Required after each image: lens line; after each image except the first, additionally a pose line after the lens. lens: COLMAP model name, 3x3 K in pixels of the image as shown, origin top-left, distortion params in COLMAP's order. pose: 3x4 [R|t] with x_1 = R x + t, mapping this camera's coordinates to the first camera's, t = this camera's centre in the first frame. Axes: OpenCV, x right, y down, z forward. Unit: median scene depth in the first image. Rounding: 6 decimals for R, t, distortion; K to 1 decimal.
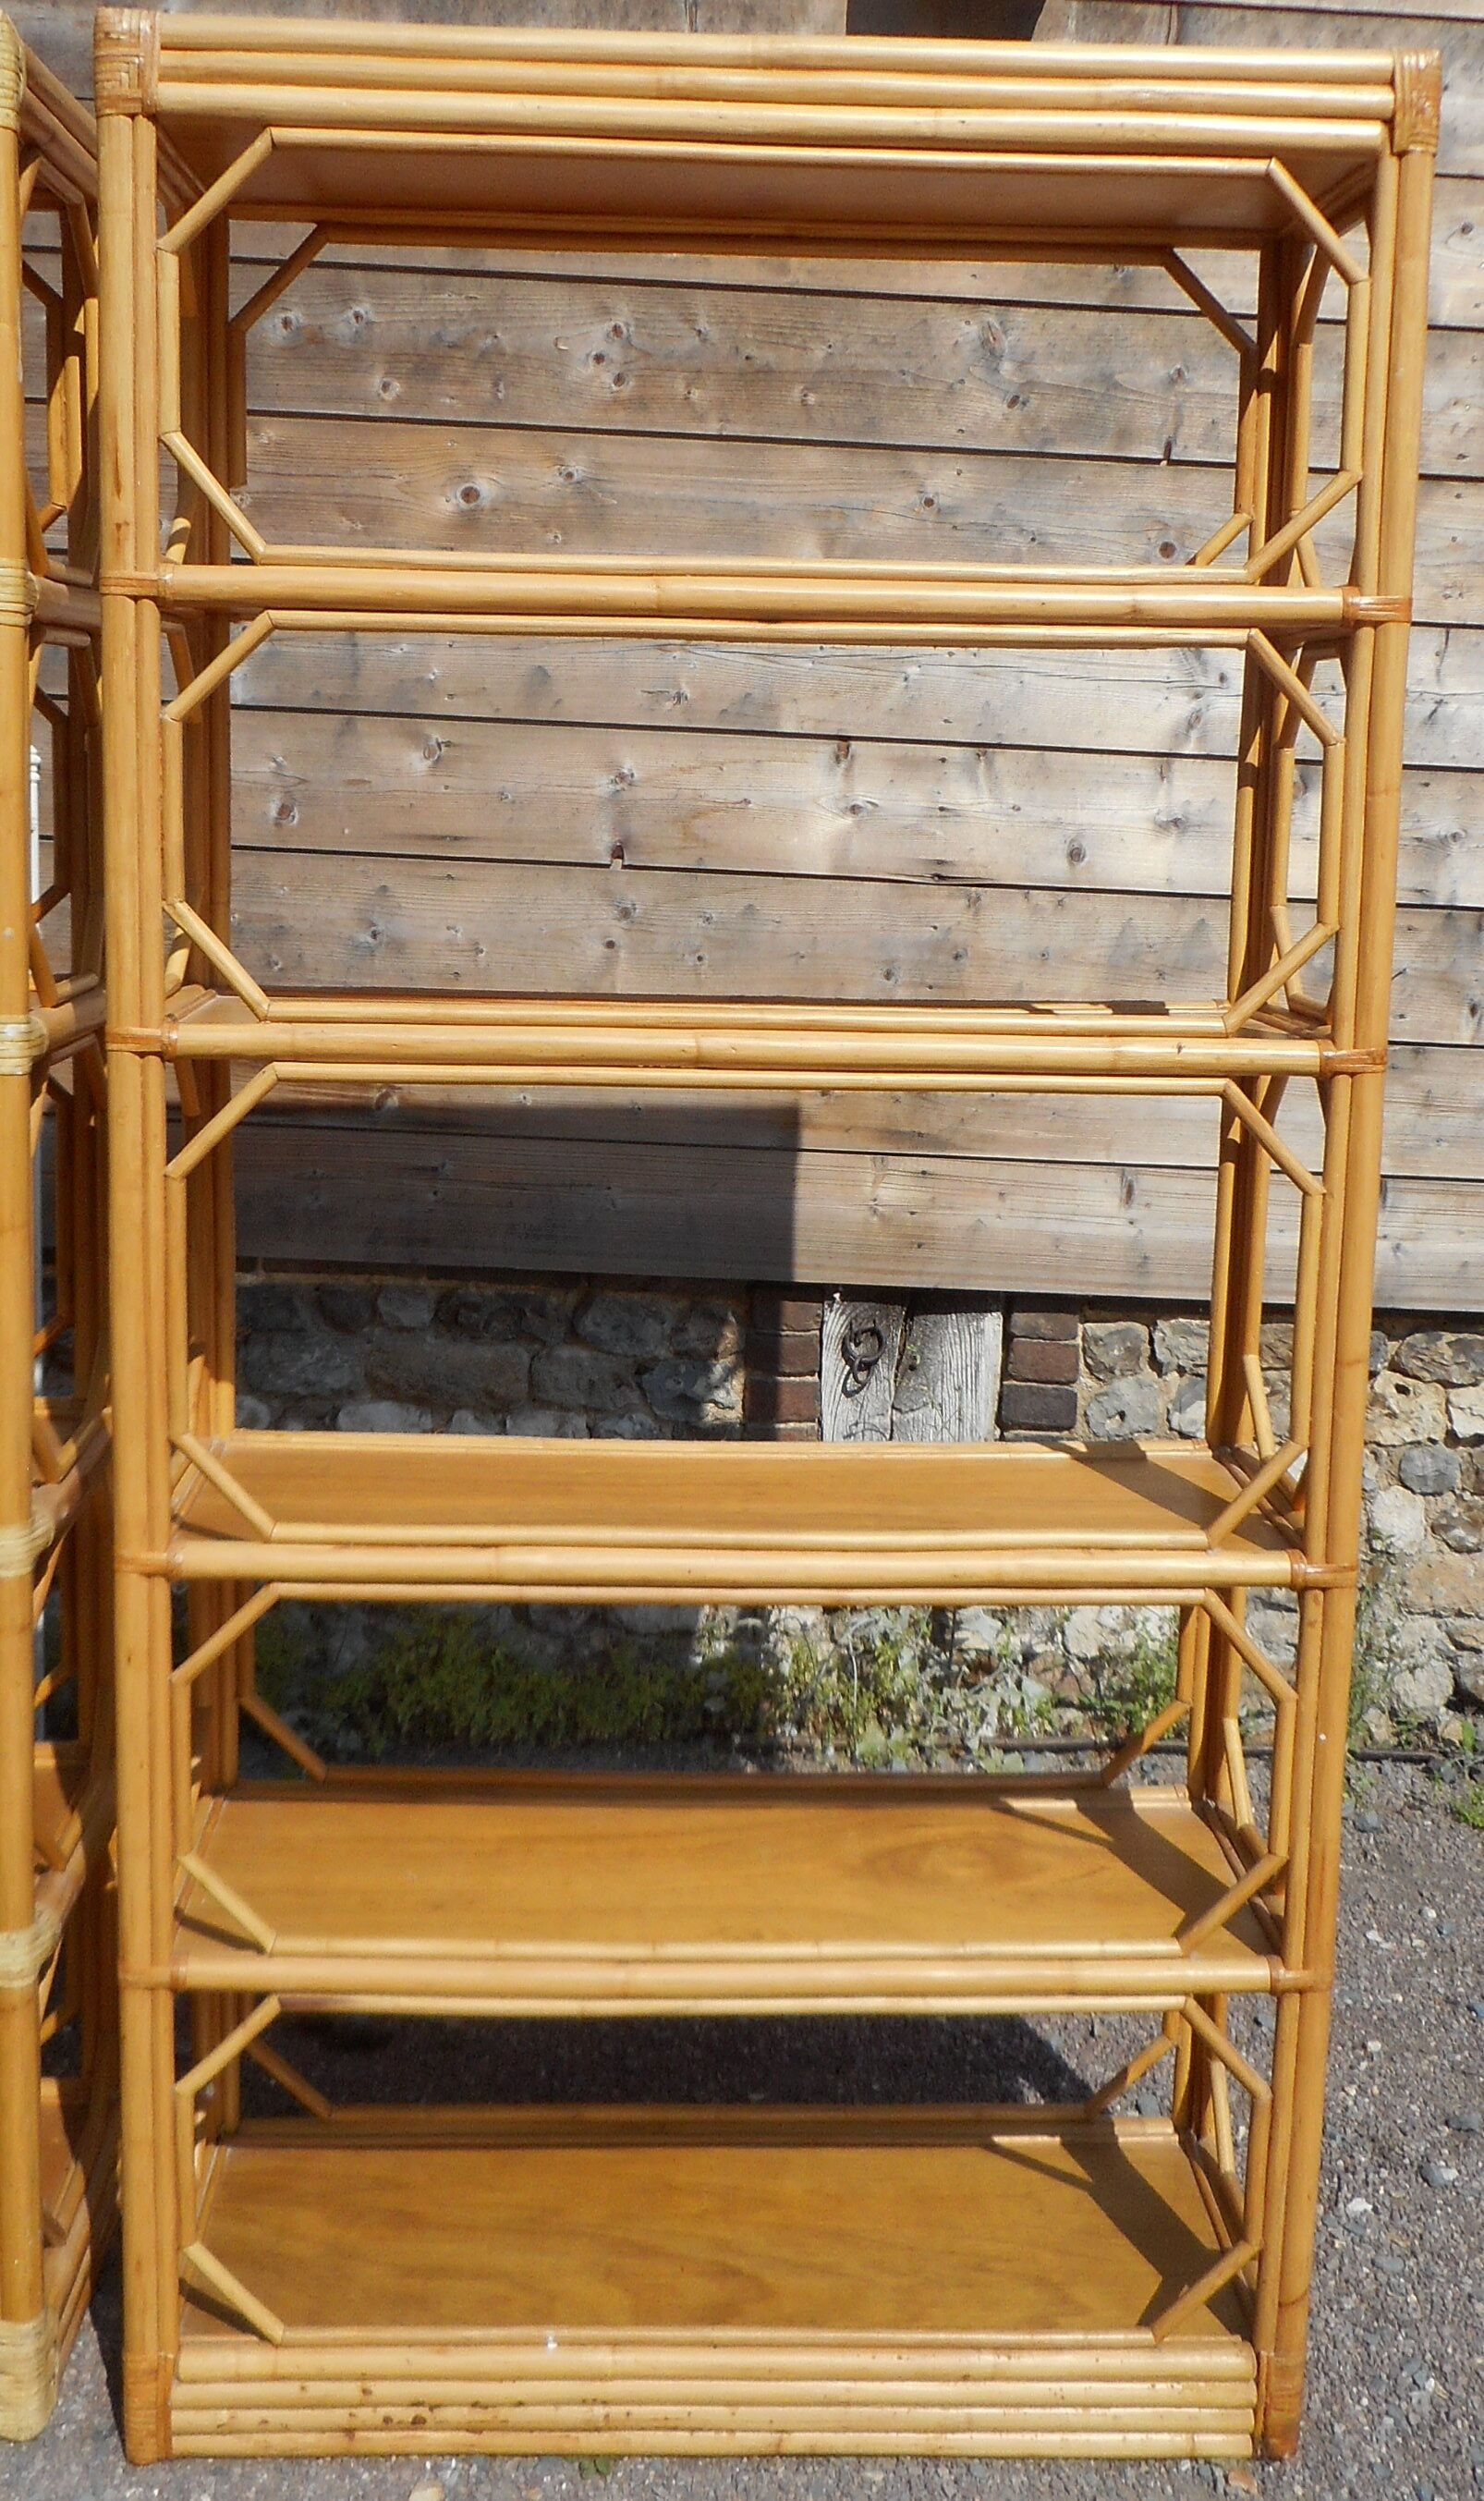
lens RADIAL K [[2928.9, 0, 742.0], [0, 2928.9, 1250.5], [0, 0, 1]] dist [-0.058968, -0.023987]
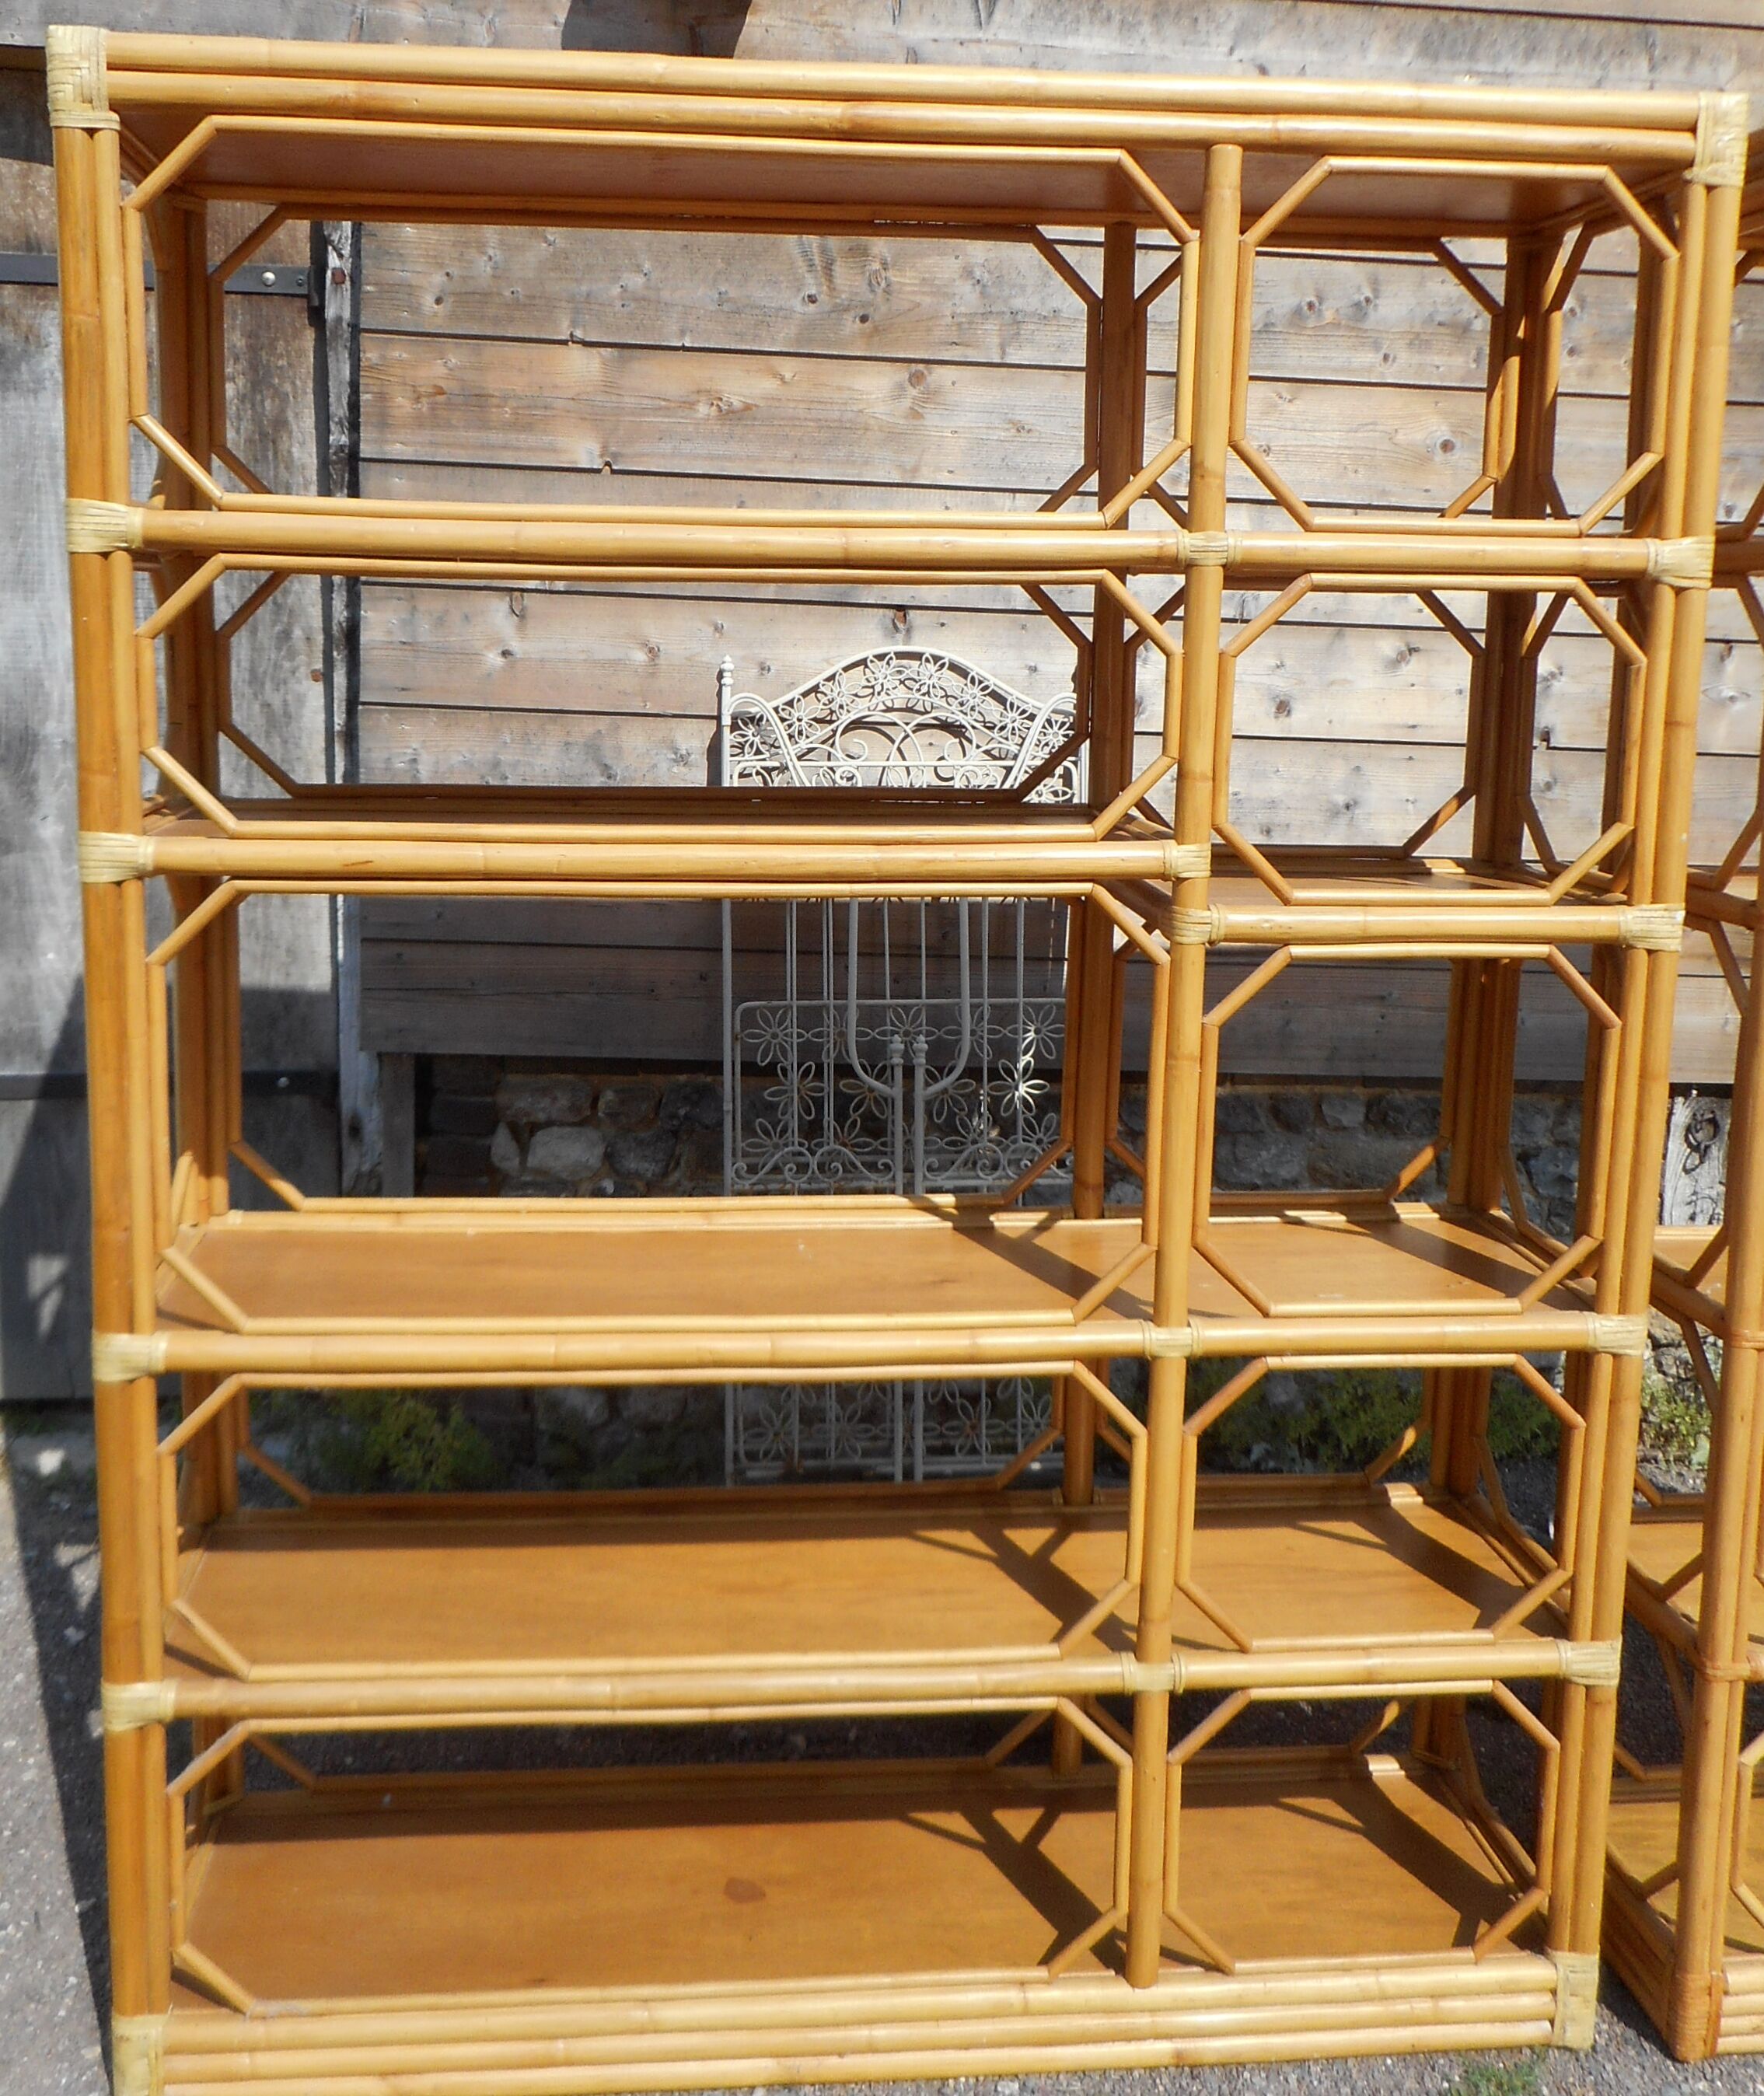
lens RADIAL K [[2470.2, 0, 752.0], [0, 2470.2, 1020.2], [0, 0, 1]] dist [0.016473, -0.016362]
pose [[0.996441, -0.024170, 0.080756, -0.439392], [0.025830, 0.999475, -0.019582, -0.004531], [-0.080240, 0.021599, 0.996542, -0.008514]]
